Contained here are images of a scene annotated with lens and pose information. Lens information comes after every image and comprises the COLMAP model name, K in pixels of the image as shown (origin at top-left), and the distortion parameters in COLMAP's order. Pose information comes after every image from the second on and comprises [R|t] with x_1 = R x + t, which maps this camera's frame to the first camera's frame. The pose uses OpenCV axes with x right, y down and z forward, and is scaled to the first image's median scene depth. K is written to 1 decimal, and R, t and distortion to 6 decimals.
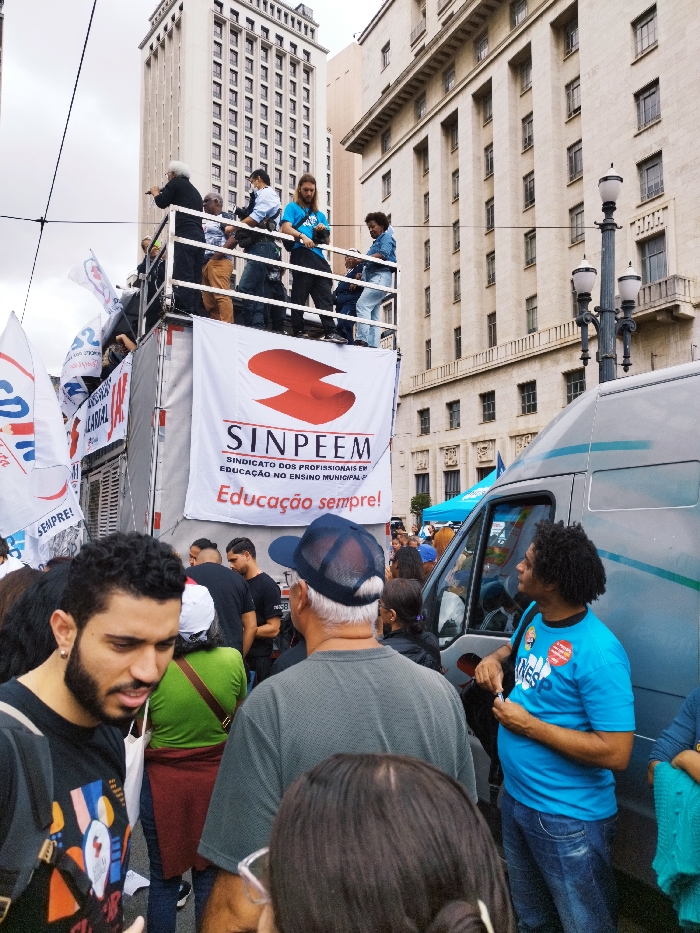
lens RADIAL K [[656.9, 0, 342.2], [0, 656.9, 463.3], [0, 0, 1]] dist [0.021703, -0.018966]
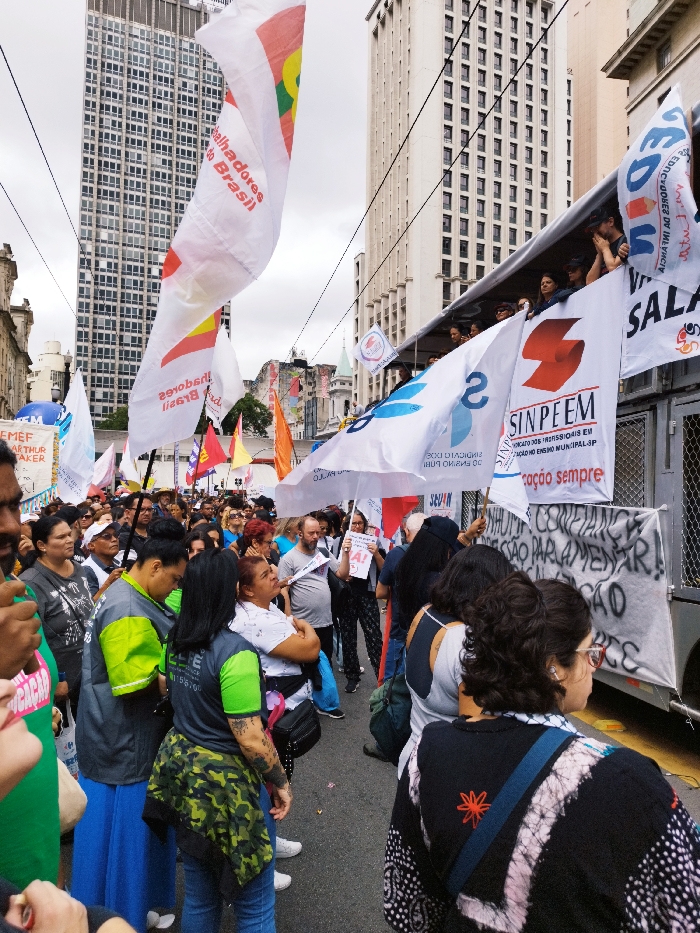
lens RADIAL K [[656.9, 0, 355.8], [0, 656.9, 459.4], [0, 0, 1]] dist [0.021703, -0.018966]
pose [[0.958251, 0.000177, -0.285930, -0.671438], [0.005929, 0.999772, 0.020490, 0.068700], [0.285868, -0.021329, 0.958032, 0.677033]]
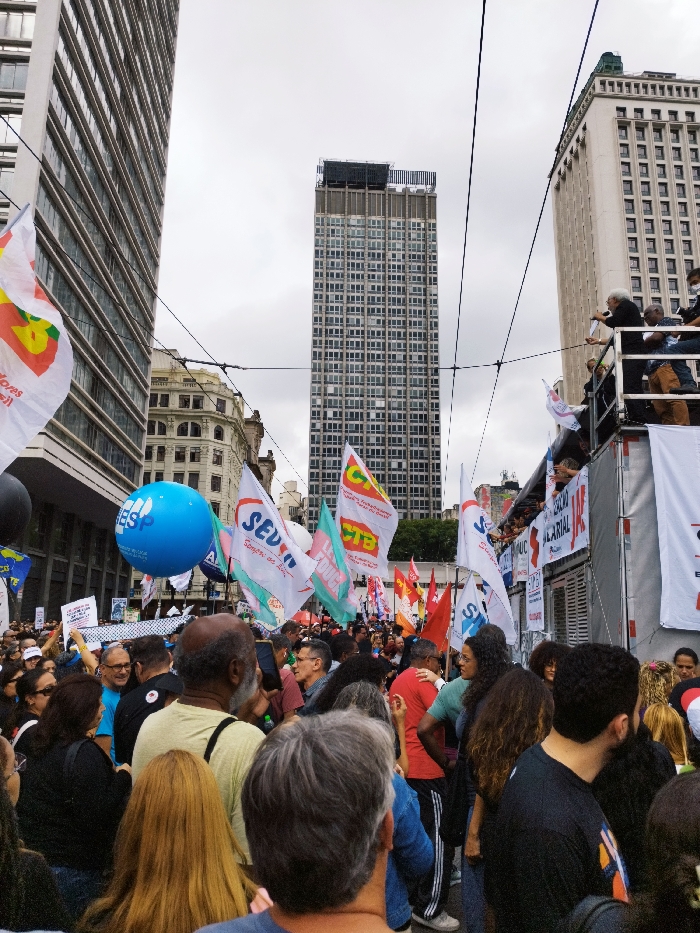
lens RADIAL K [[656.9, 0, 359.4], [0, 656.9, 469.5], [0, 0, 1]] dist [0.021703, -0.018966]
pose [[0.814783, -0.116479, -0.567945, -0.014660], [0.034350, 0.987588, -0.153264, -0.011318], [0.578747, 0.105368, 0.808671, -0.076030]]
